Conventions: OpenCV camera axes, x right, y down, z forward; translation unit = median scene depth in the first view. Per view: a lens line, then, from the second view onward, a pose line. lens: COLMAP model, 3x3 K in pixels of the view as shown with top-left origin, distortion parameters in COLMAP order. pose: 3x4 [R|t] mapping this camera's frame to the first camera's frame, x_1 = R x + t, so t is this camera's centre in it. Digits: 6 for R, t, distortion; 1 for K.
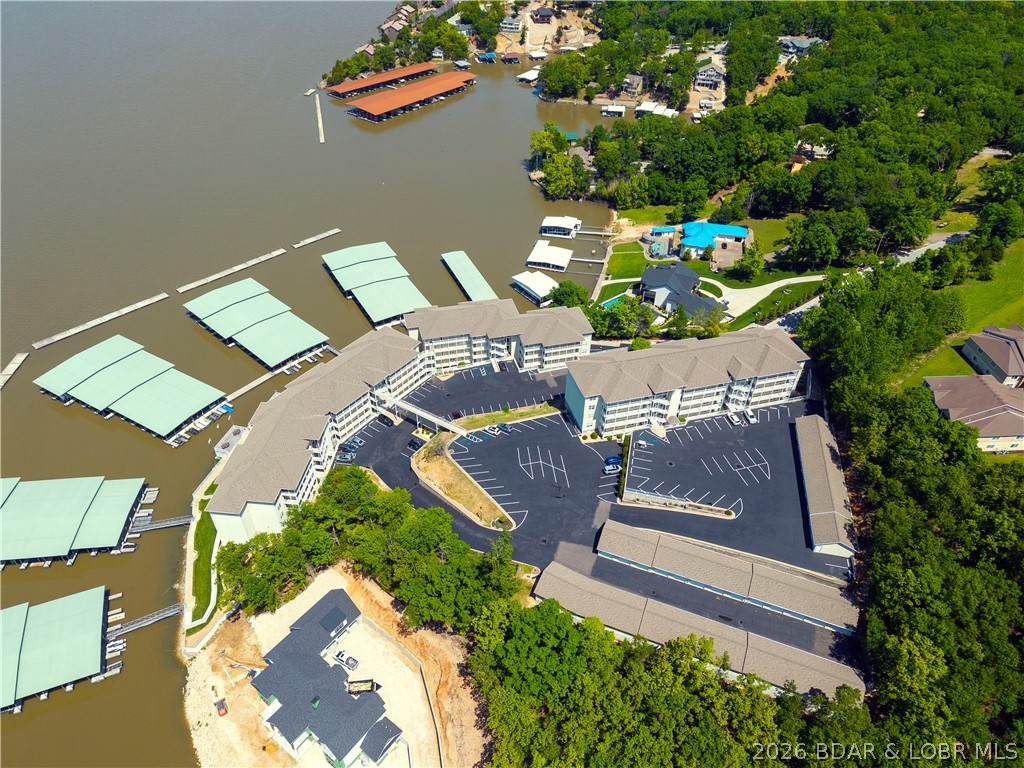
lens RADIAL K [[684.1, 0, 514.4], [0, 684.1, 385.7], [0, 0, 1]] dist [0.044858, -0.029013]
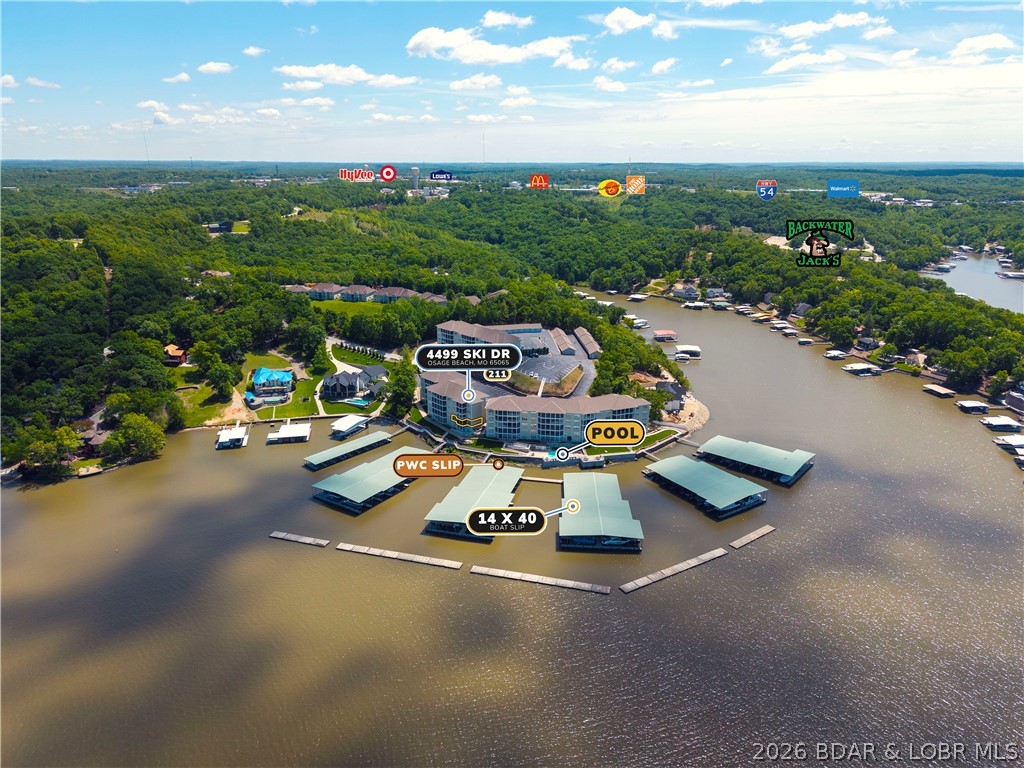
lens RADIAL K [[684.1, 0, 511.0], [0, 684.1, 384.6], [0, 0, 1]] dist [0.044858, -0.029013]
pose [[-0.452636, -0.292630, 0.842312, -1.377523], [0.558301, 0.643546, 0.523592, -0.822832], [-0.695285, 0.707260, -0.127916, 1.047934]]
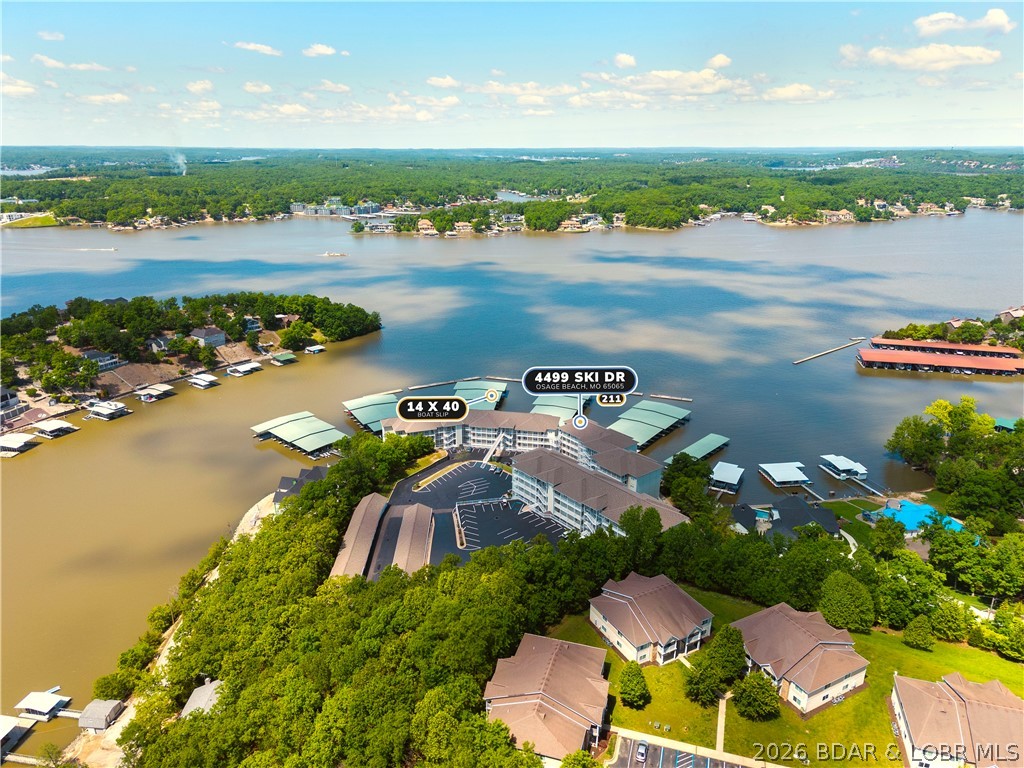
lens RADIAL K [[684.1, 0, 513.7], [0, 684.1, 383.1], [0, 0, 1]] dist [0.044858, -0.029013]
pose [[0.405880, 0.281064, -0.869635, 0.932864], [-0.576341, 0.817194, -0.004877, -0.077199], [0.709290, 0.503186, 0.493671, 0.177771]]
